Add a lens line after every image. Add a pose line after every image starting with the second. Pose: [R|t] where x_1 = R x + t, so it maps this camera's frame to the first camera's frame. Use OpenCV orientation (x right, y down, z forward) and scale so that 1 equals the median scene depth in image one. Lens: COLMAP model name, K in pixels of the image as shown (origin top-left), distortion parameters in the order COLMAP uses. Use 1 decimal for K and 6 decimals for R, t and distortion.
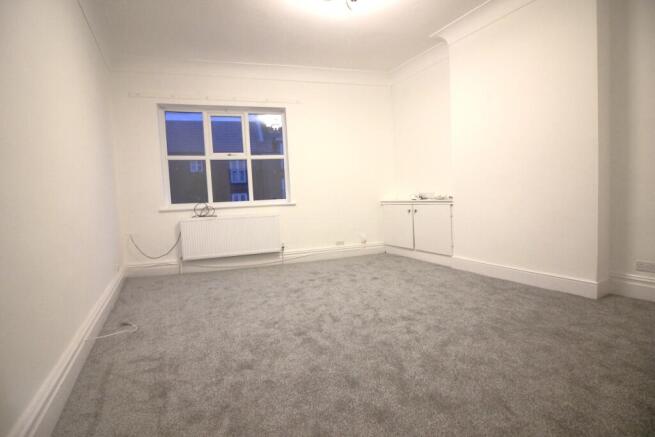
lens RADIAL K [[306.3, 0, 327.5], [0, 306.3, 218.5], [0, 0, 1]] dist [0.000119, -0.000177]
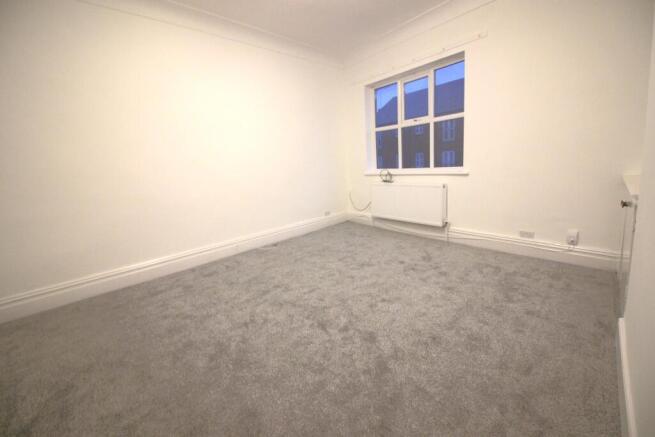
lens RADIAL K [[306.3, 0, 327.5], [0, 306.3, 218.5], [0, 0, 1]] dist [0.000119, -0.000177]
pose [[0.339408, 0.191771, -0.920883, 0.560099], [-0.028631, 0.980650, 0.193665, -0.081078], [0.940203, -0.039366, 0.338331, 0.388039]]
